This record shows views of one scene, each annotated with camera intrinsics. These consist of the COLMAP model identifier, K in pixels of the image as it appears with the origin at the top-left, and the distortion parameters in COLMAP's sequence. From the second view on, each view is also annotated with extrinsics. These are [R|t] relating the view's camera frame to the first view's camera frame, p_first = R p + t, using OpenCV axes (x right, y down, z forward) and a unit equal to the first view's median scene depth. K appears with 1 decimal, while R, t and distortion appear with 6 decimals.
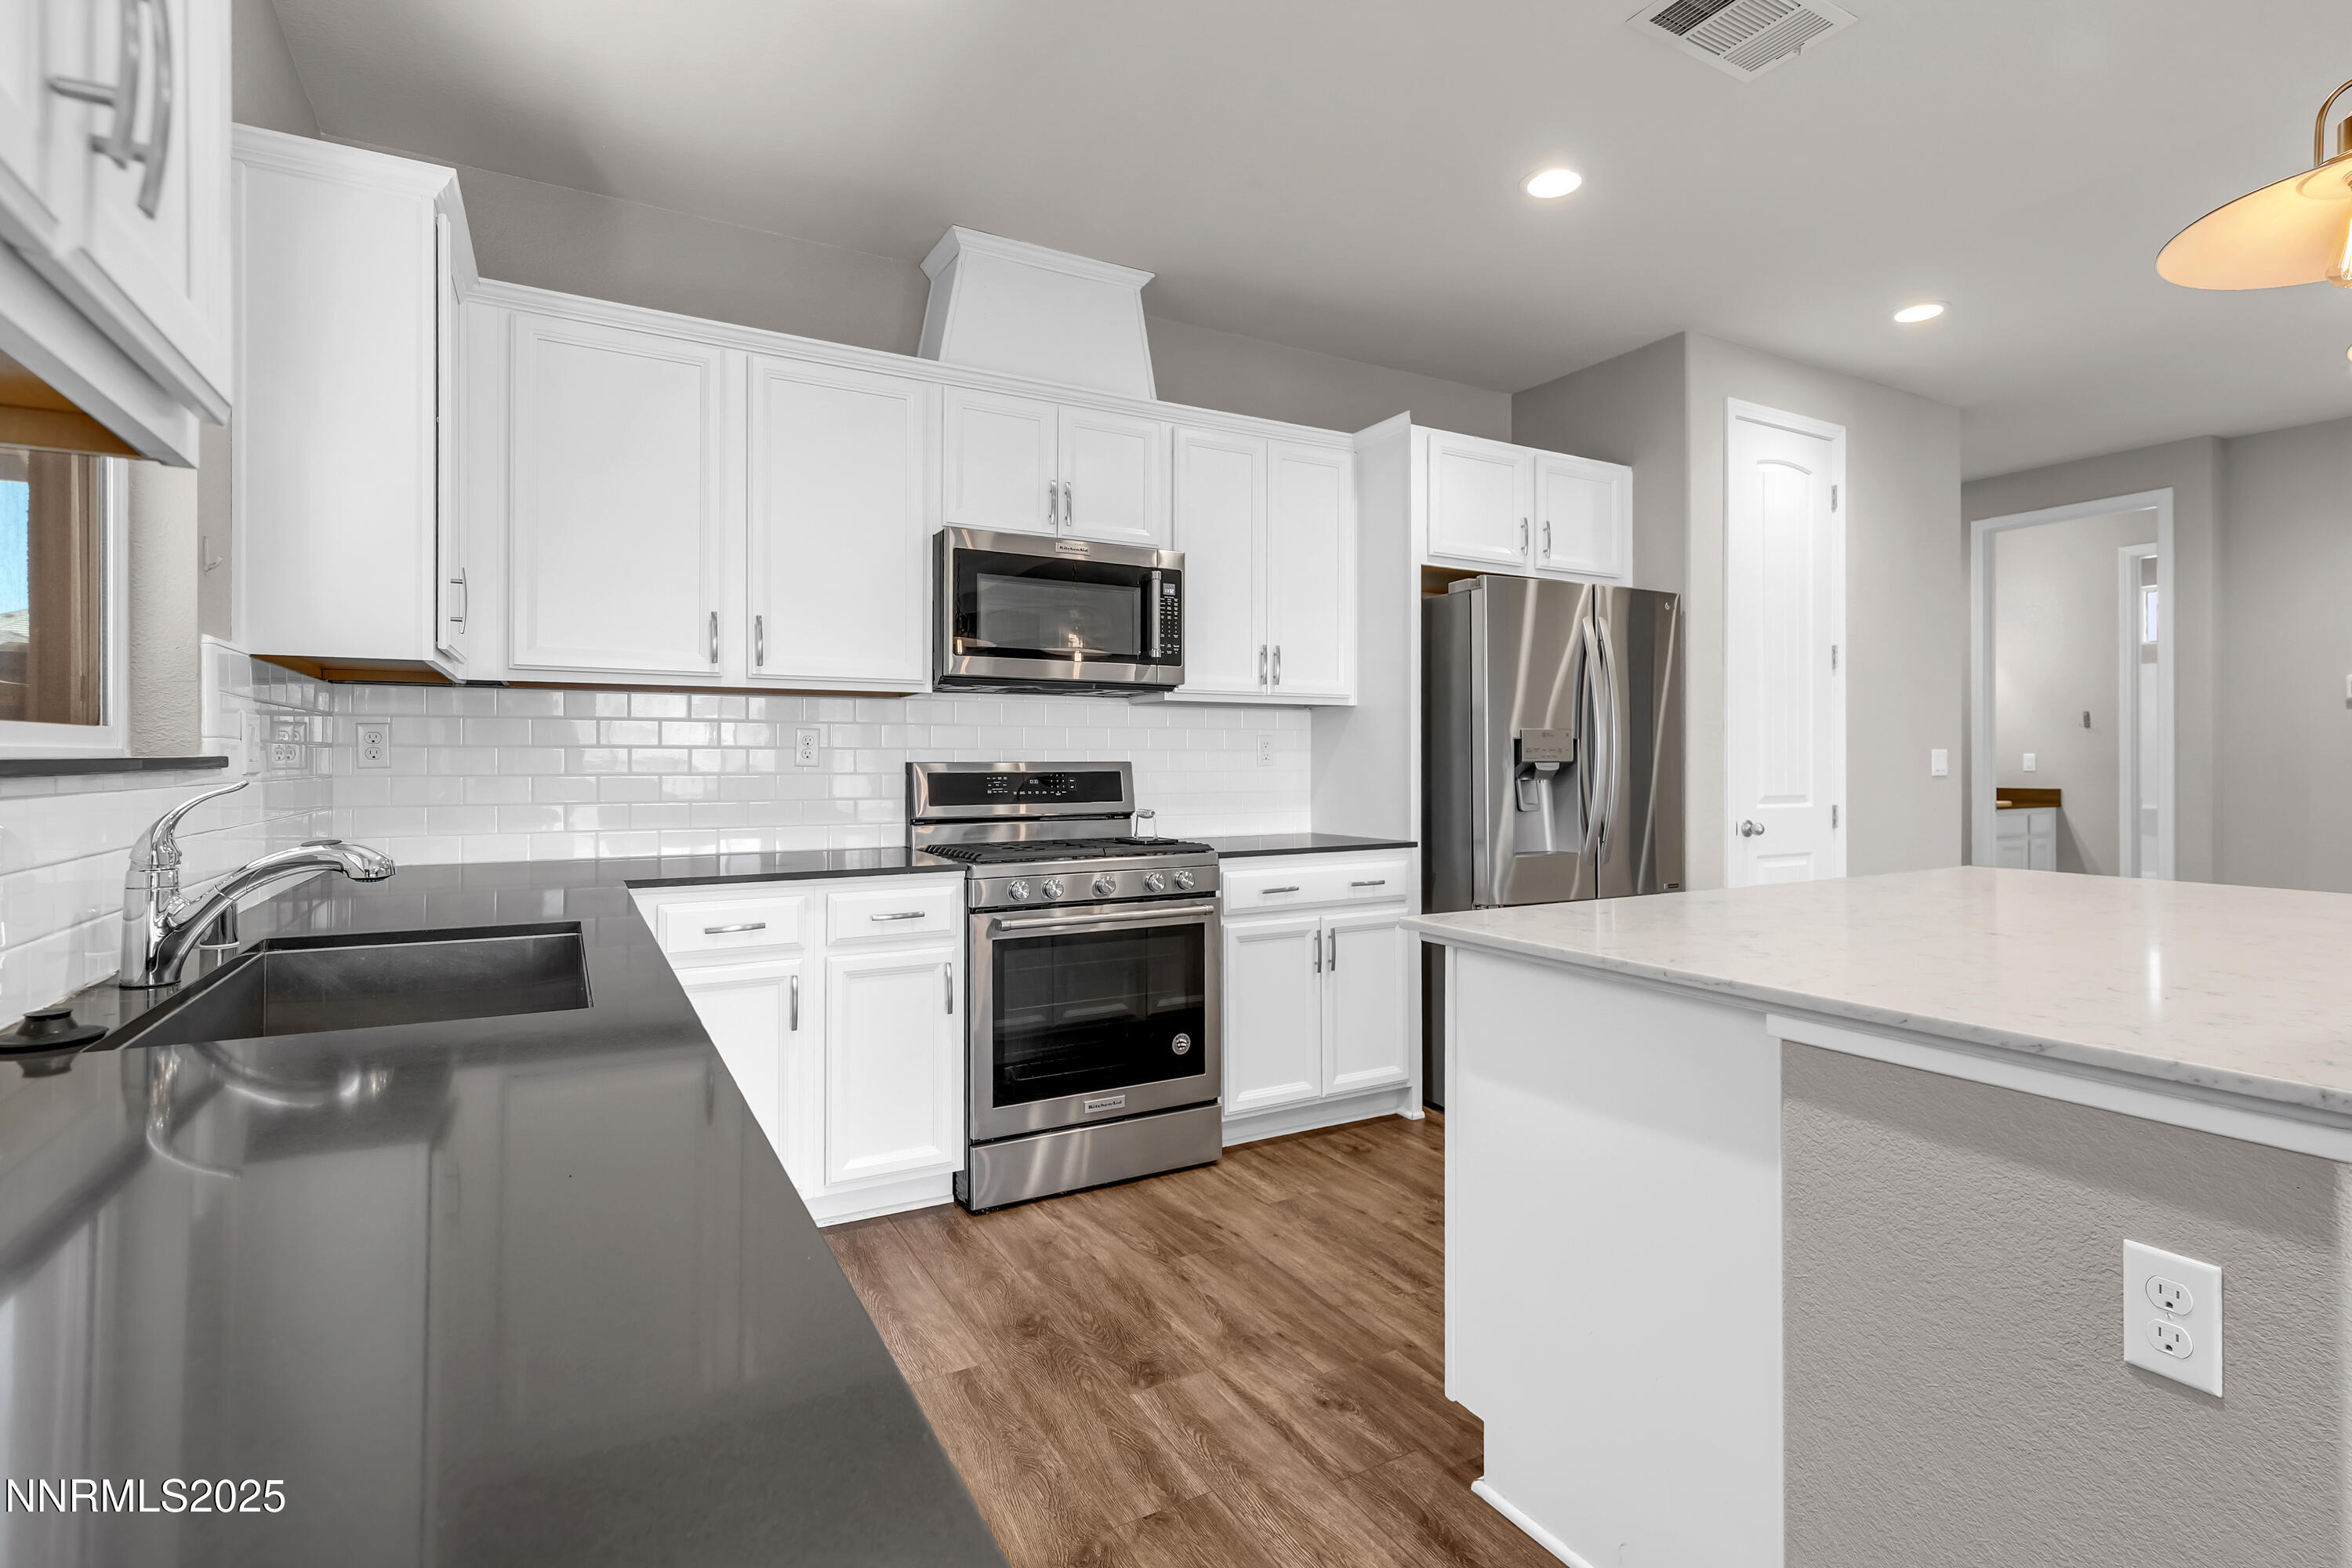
lens RADIAL K [[1118.5, 0, 1194.5], [0, 1118.5, 756.7], [0, 0, 1]] dist [0.003263, -0.000690]
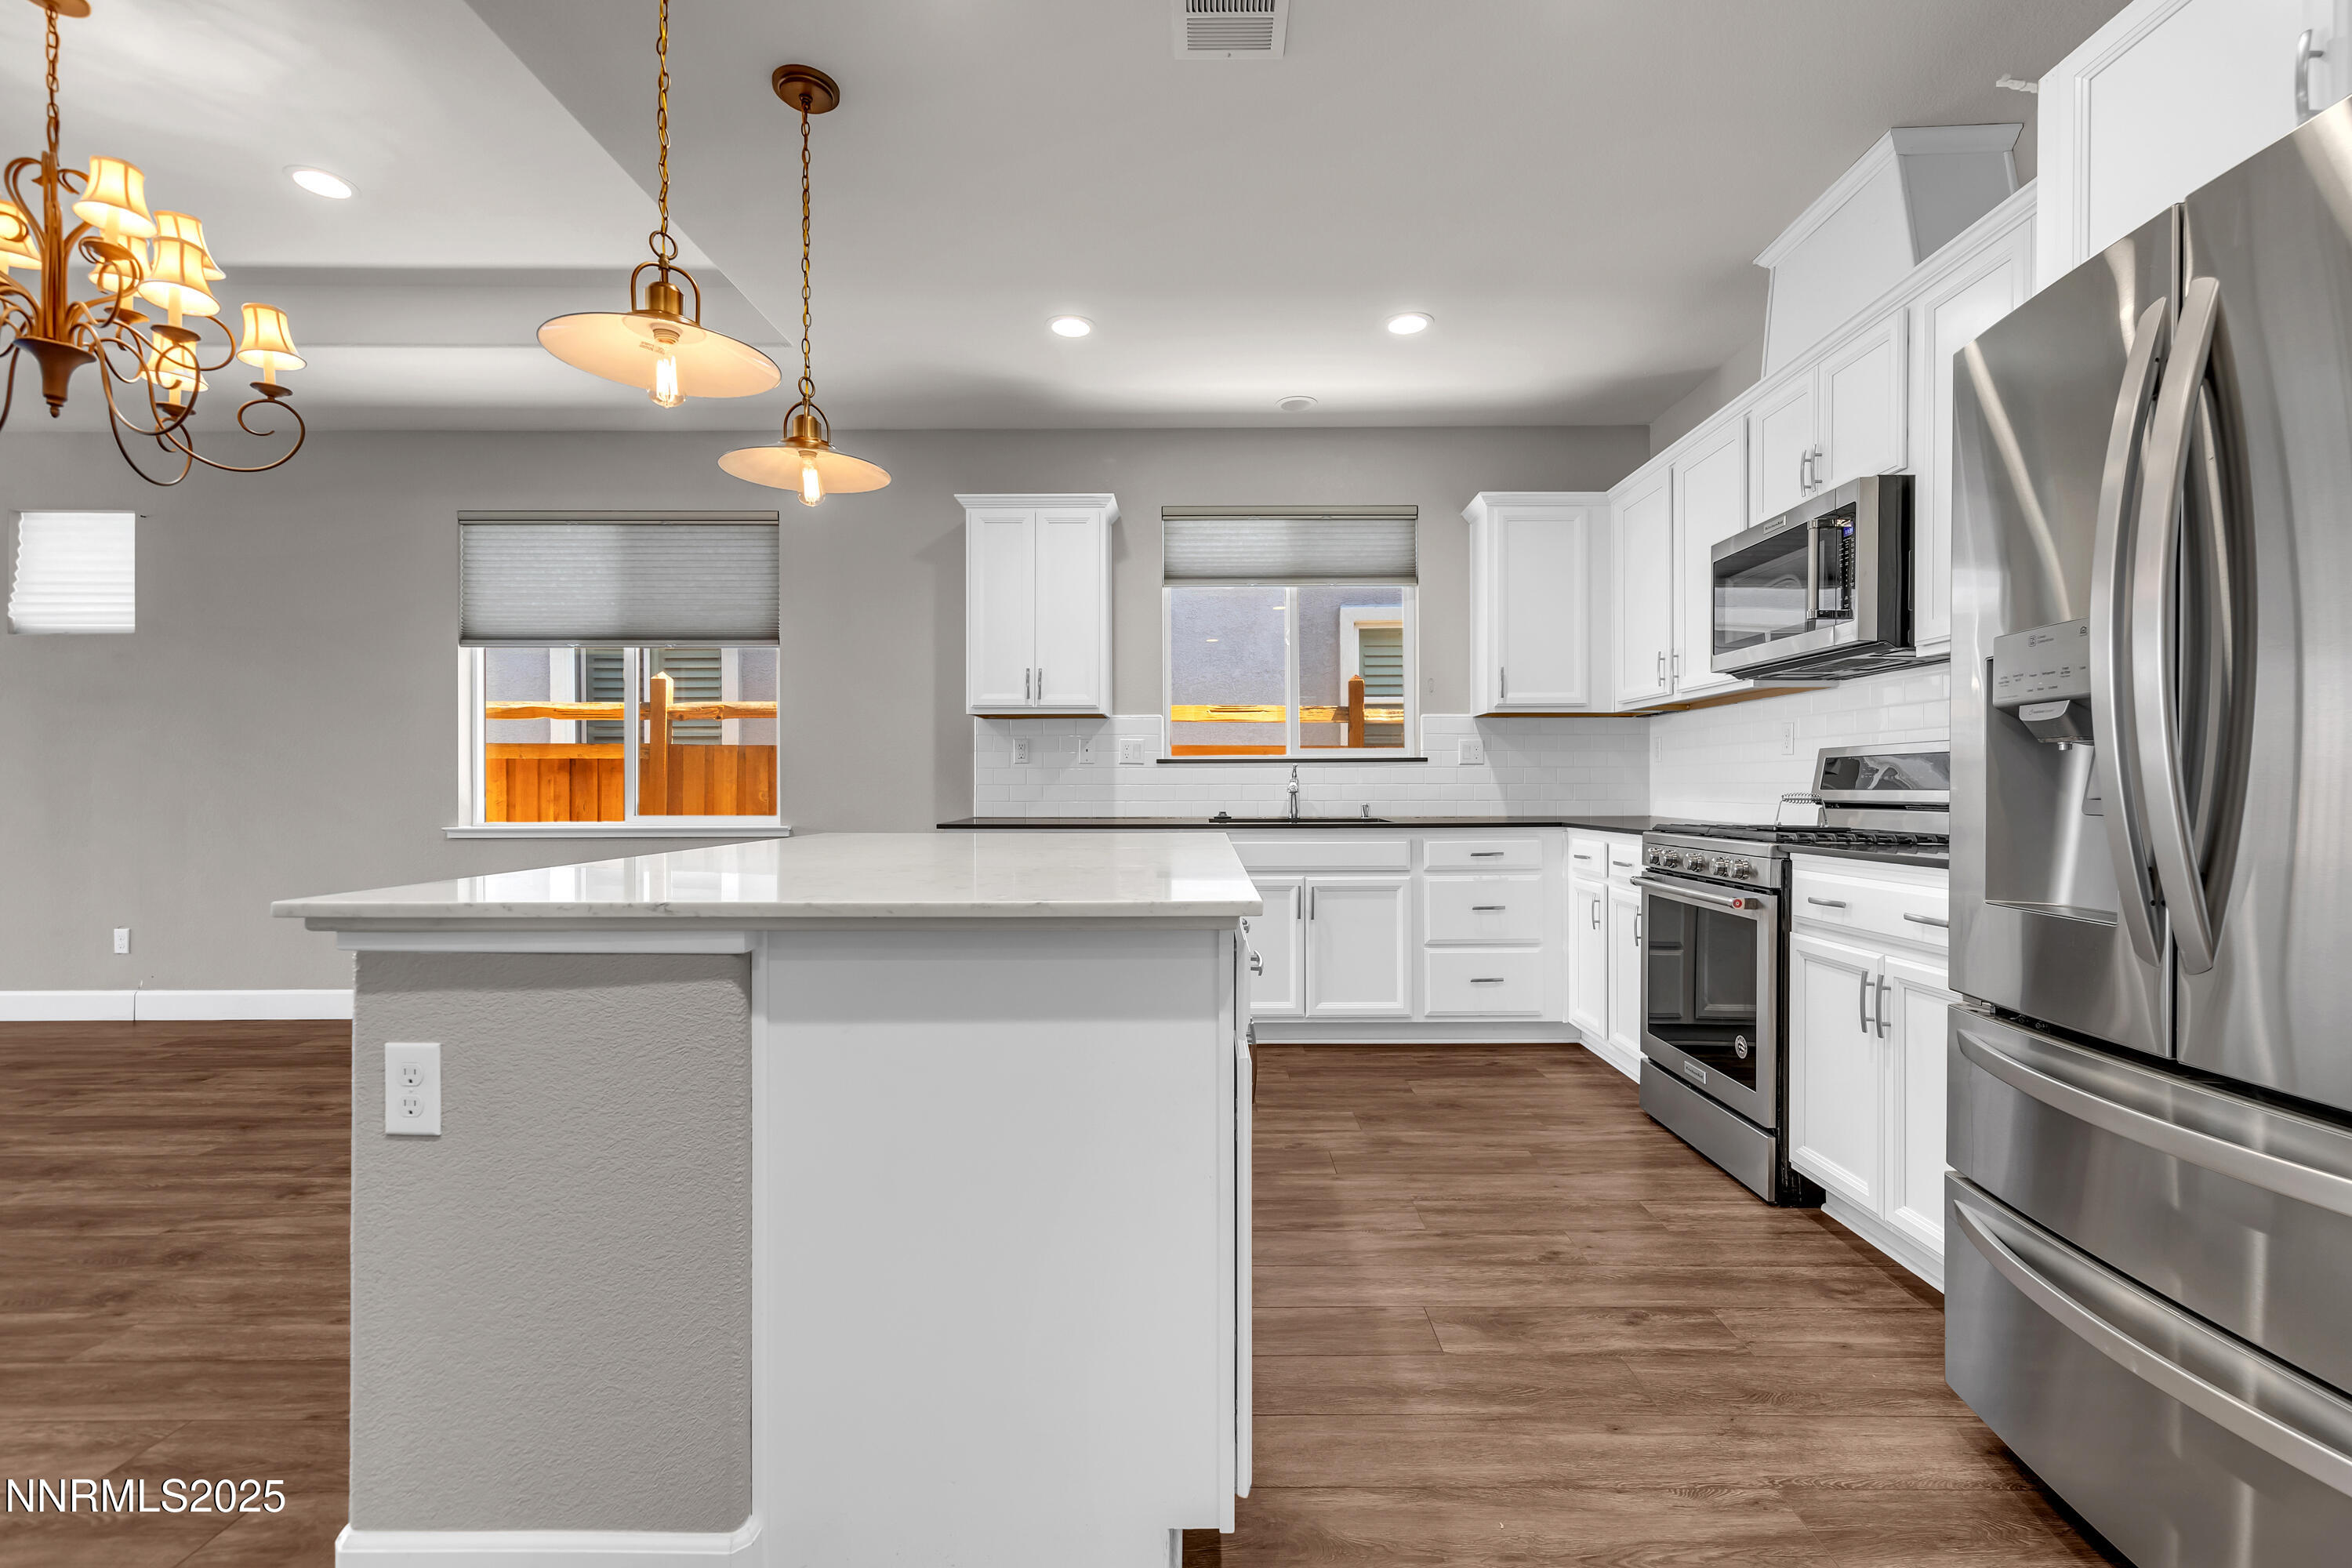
lens RADIAL K [[1031.8, 0, 1204.2], [0, 1031.8, 785.5], [0, 0, 1]] dist [0.002358, 0.000174]
pose [[-0.494531, 0.001290, -0.869159, 0.911659], [0.004518, 0.999989, -0.001087, 0.039331], [0.869148, -0.004465, -0.494532, 1.001534]]
